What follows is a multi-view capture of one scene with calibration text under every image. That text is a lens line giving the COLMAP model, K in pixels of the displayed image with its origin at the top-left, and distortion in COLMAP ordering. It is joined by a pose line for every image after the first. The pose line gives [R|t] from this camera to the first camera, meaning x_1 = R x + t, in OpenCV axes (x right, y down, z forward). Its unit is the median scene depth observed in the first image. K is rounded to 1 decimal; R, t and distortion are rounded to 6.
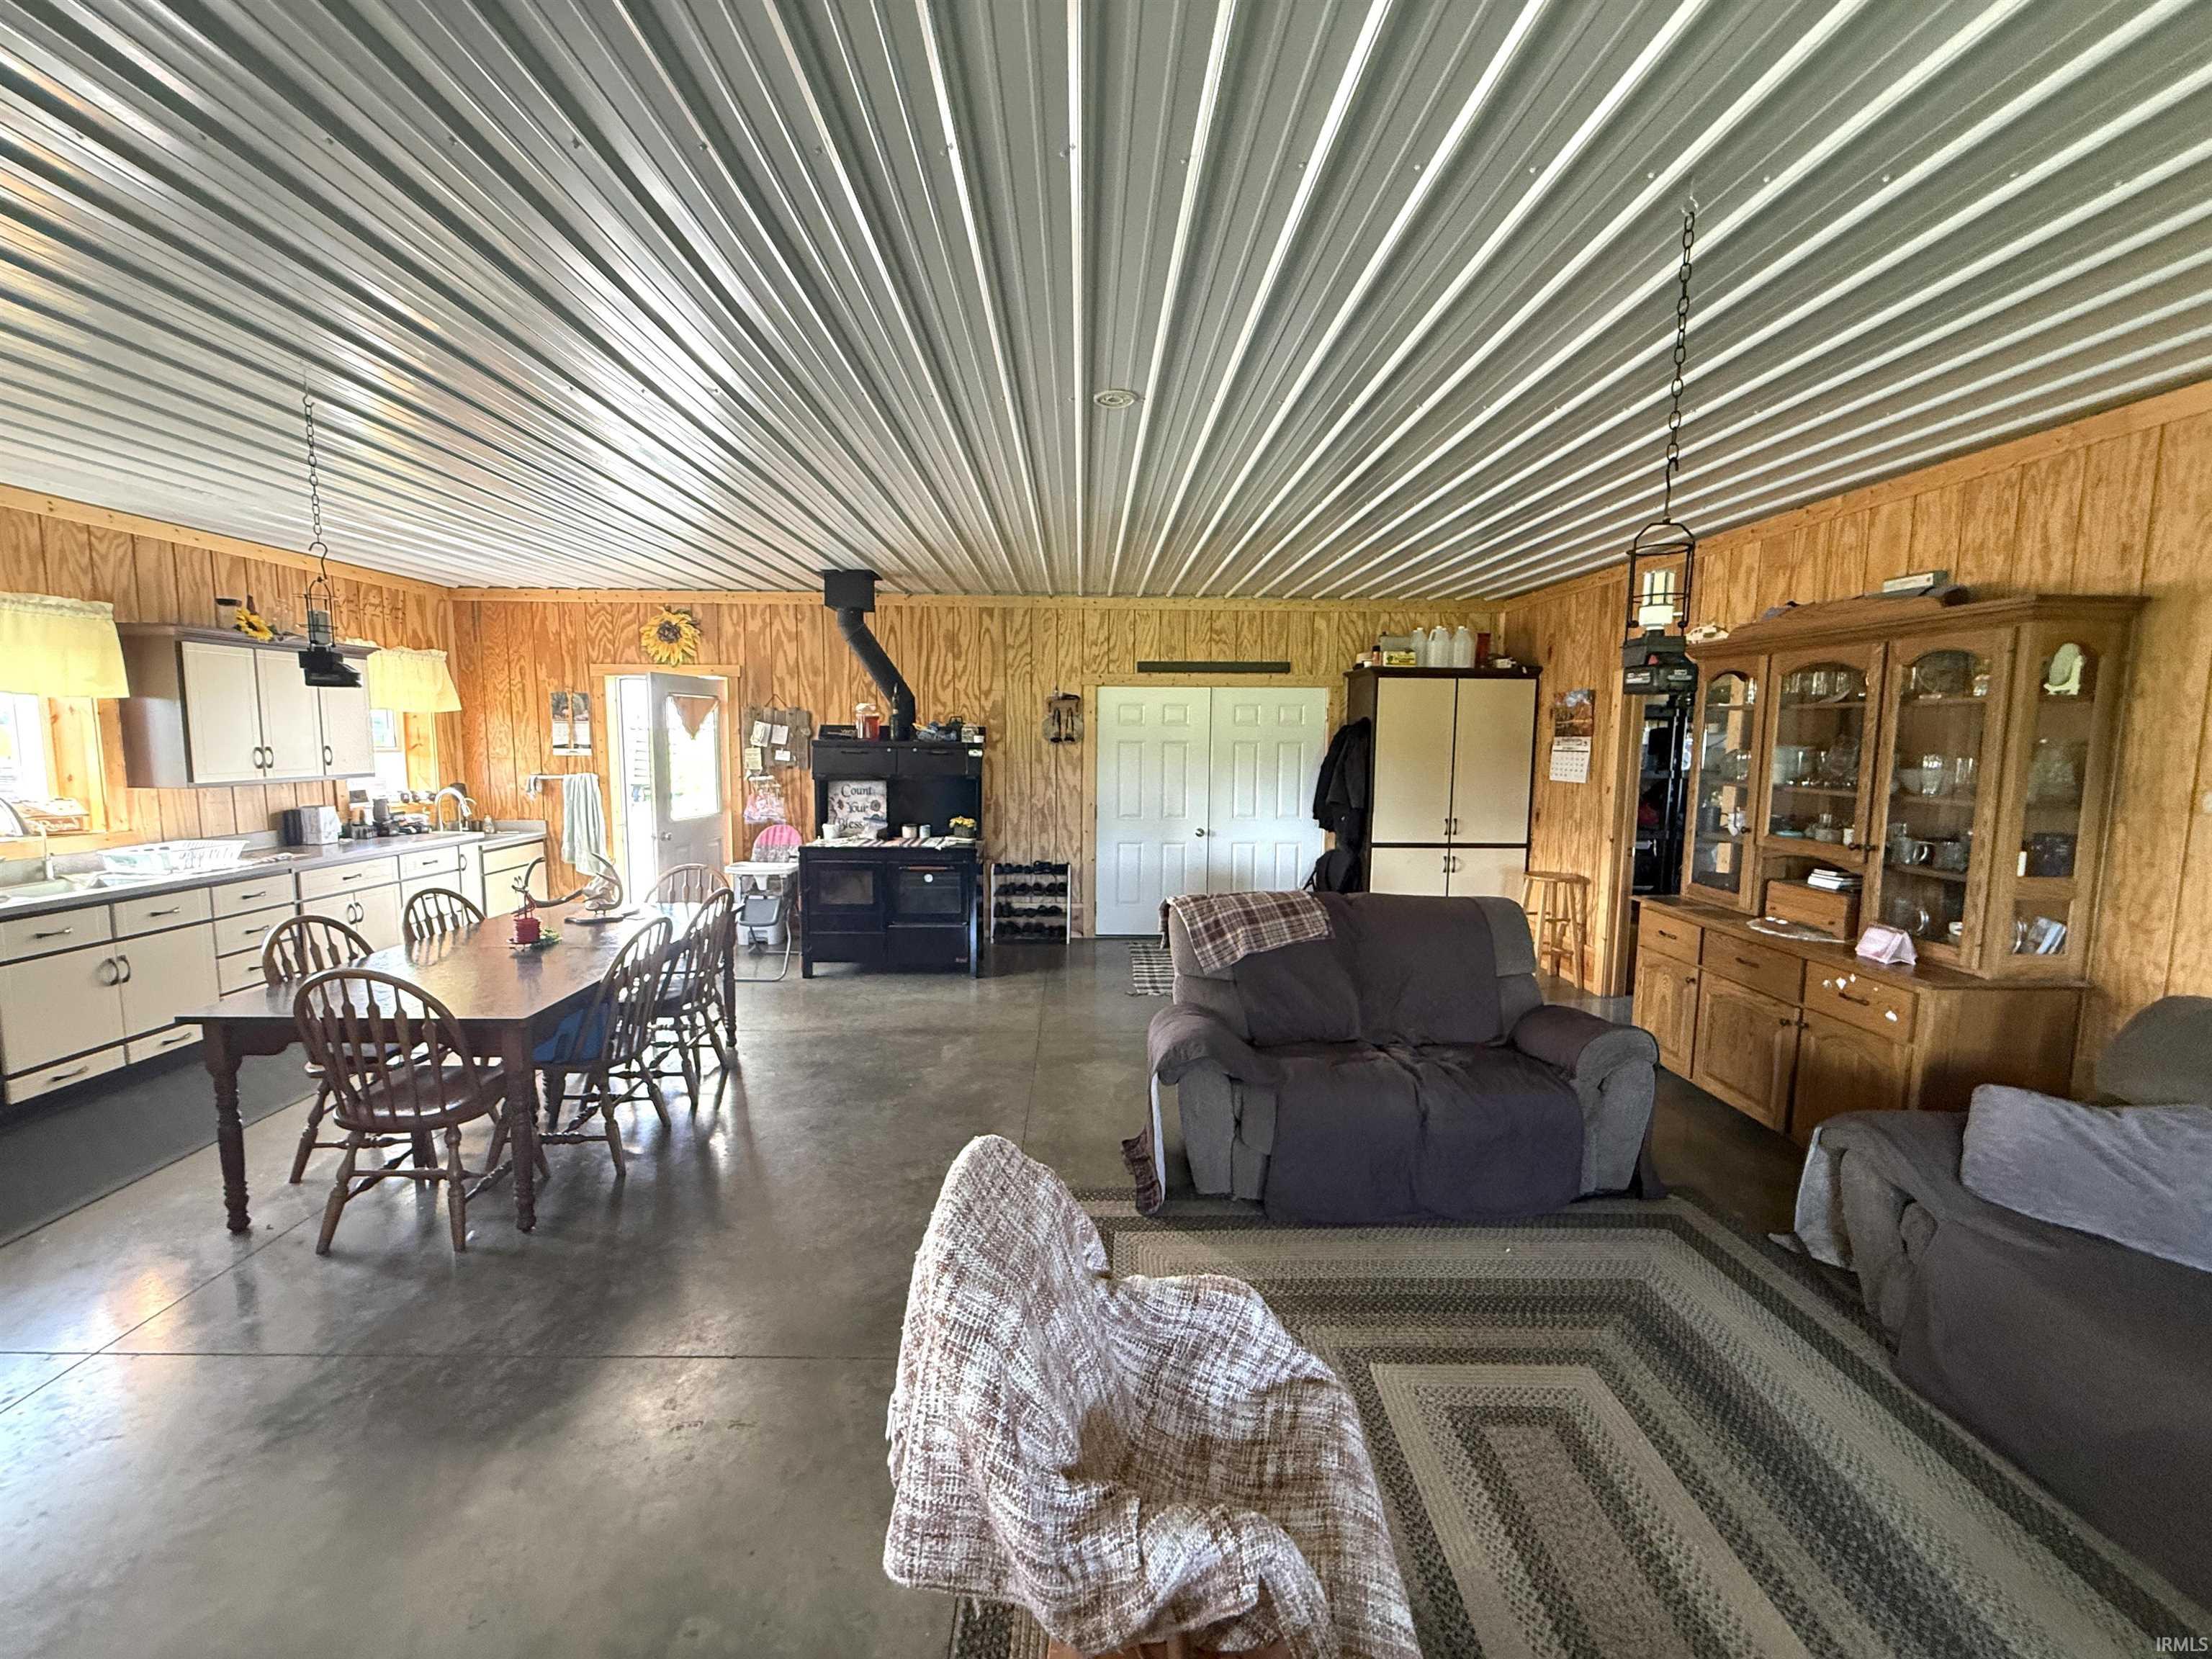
lens RADIAL K [[884.0, 0, 1099.3], [0, 884.0, 828.1], [0, 0, 1]] dist [0.001415, -0.000385]
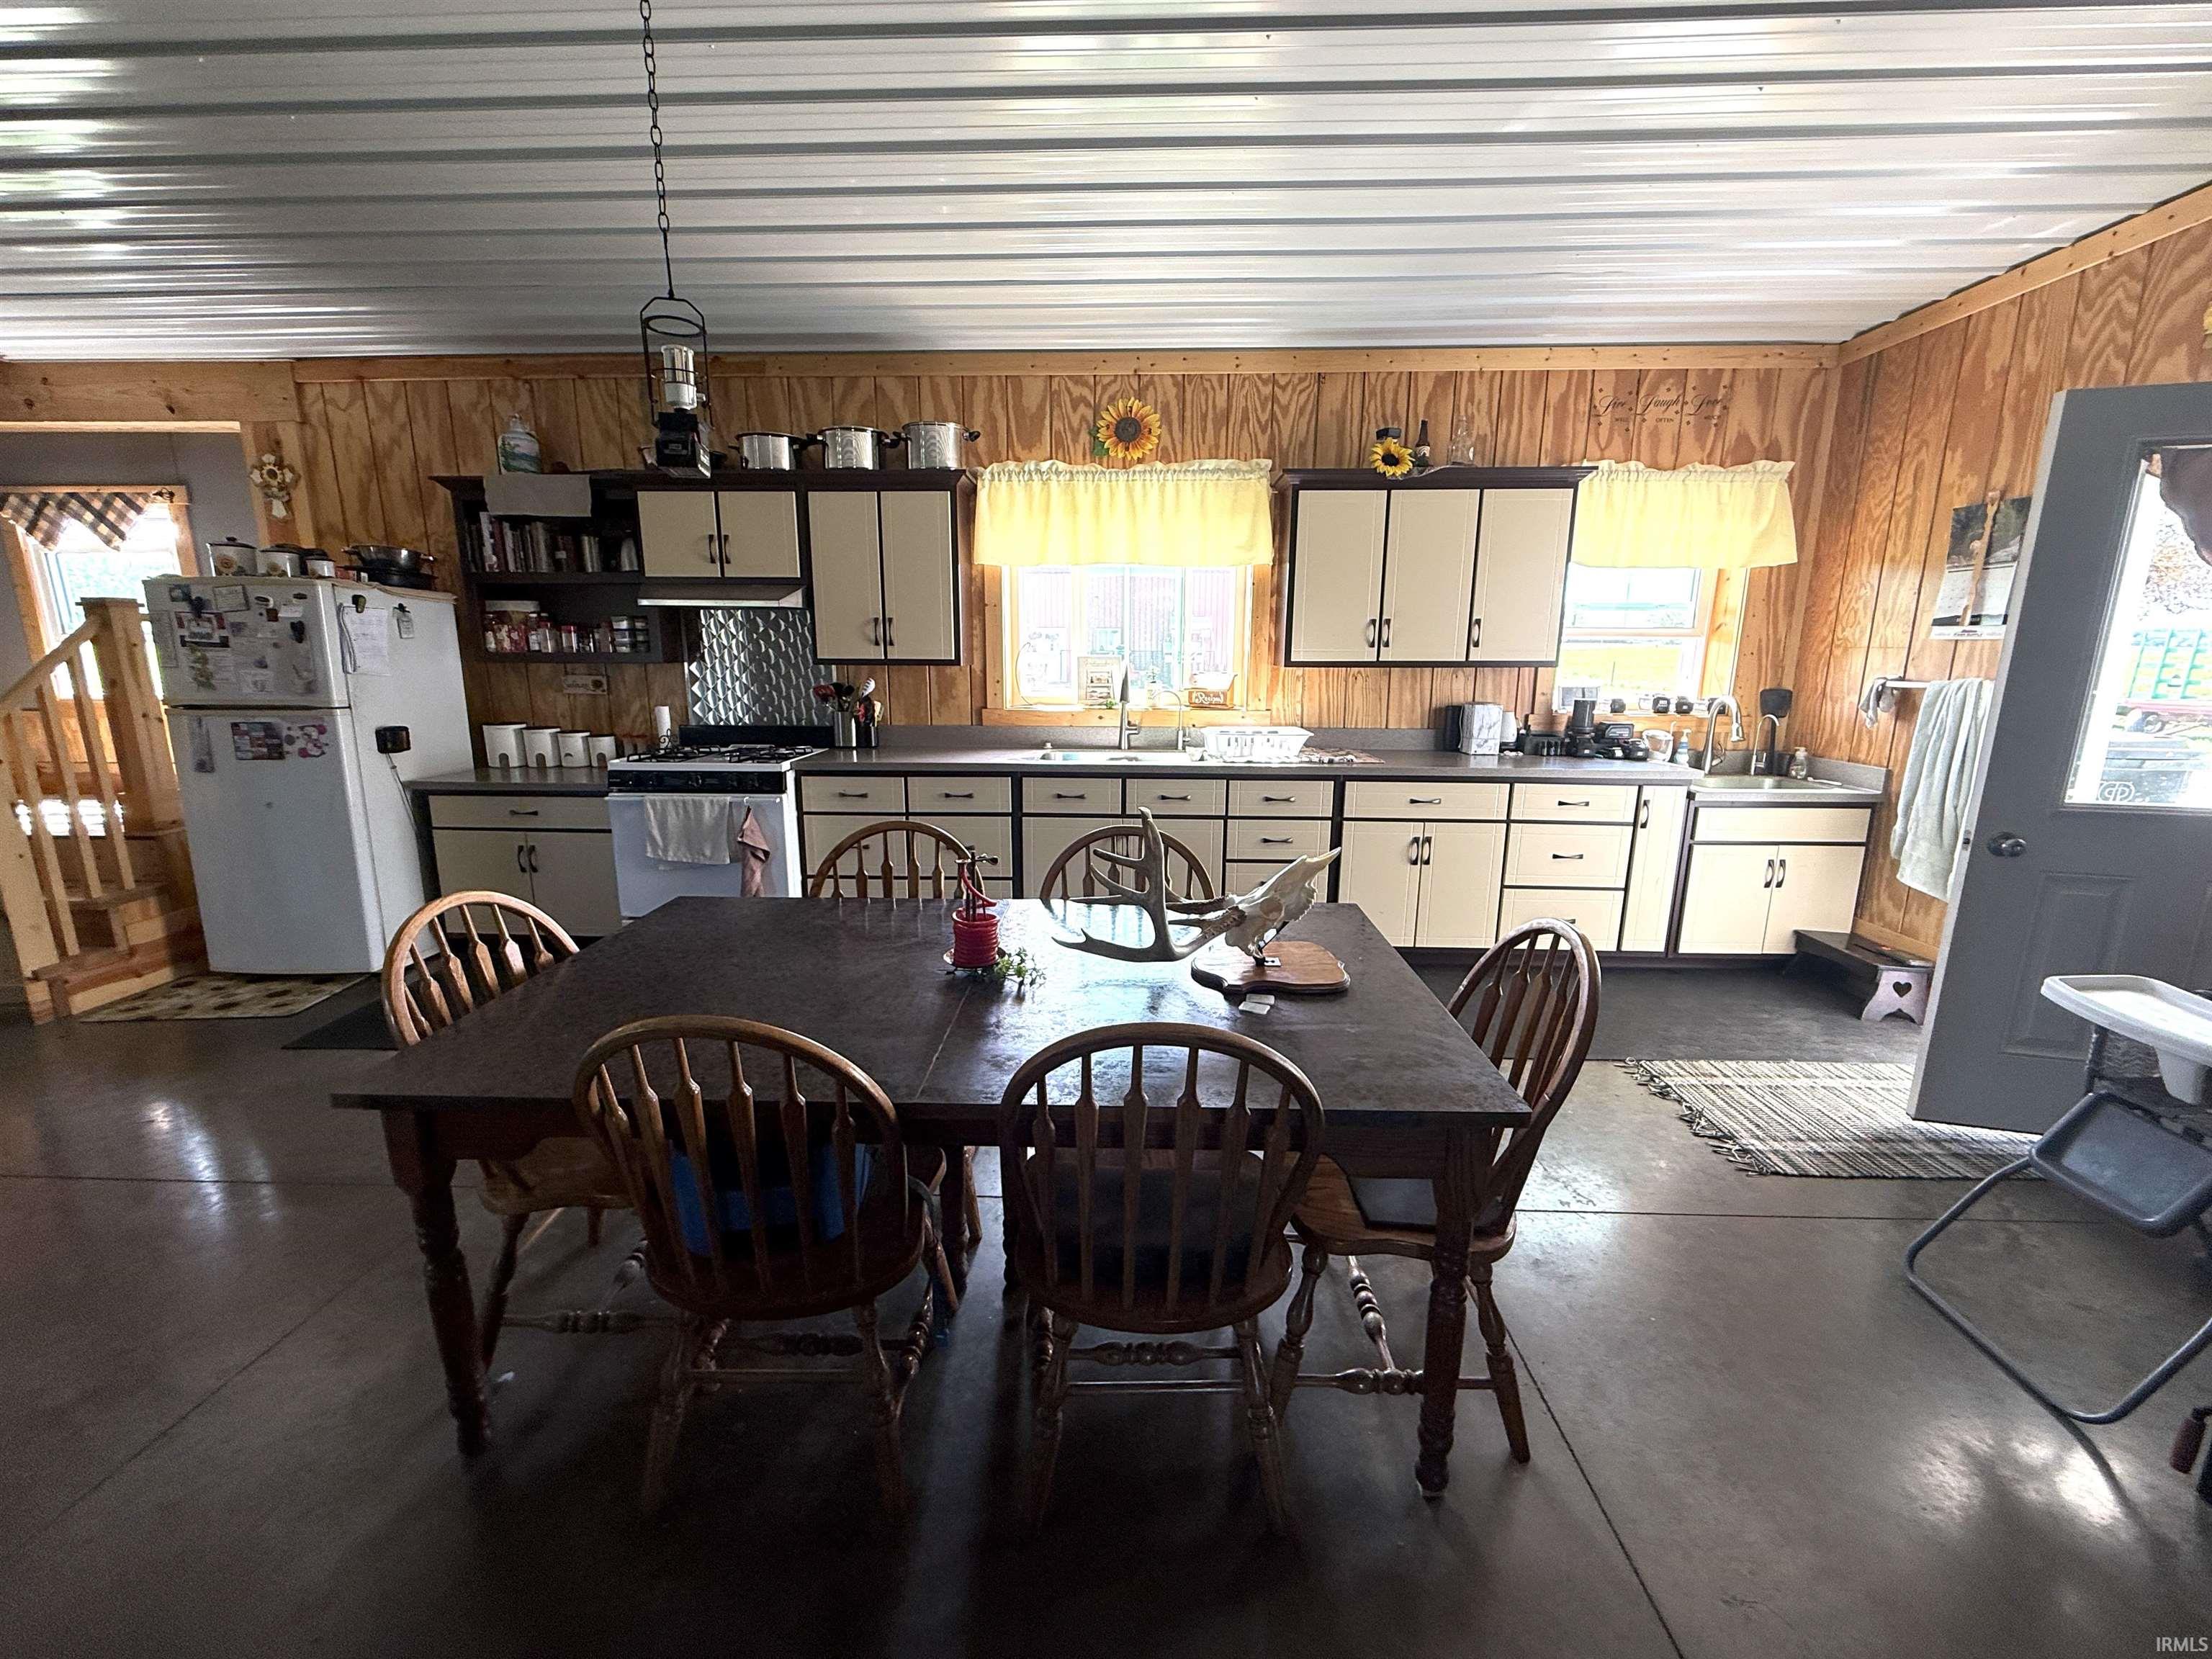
lens RADIAL K [[884.0, 0, 1102.1], [0, 884.0, 825.8], [0, 0, 1]] dist [0.001415, -0.000385]
pose [[-0.058625, 0.192101, -0.979623, -0.100458], [-0.107915, 0.974340, 0.197523, -0.033833], [0.992430, 0.117296, -0.036390, 0.659482]]
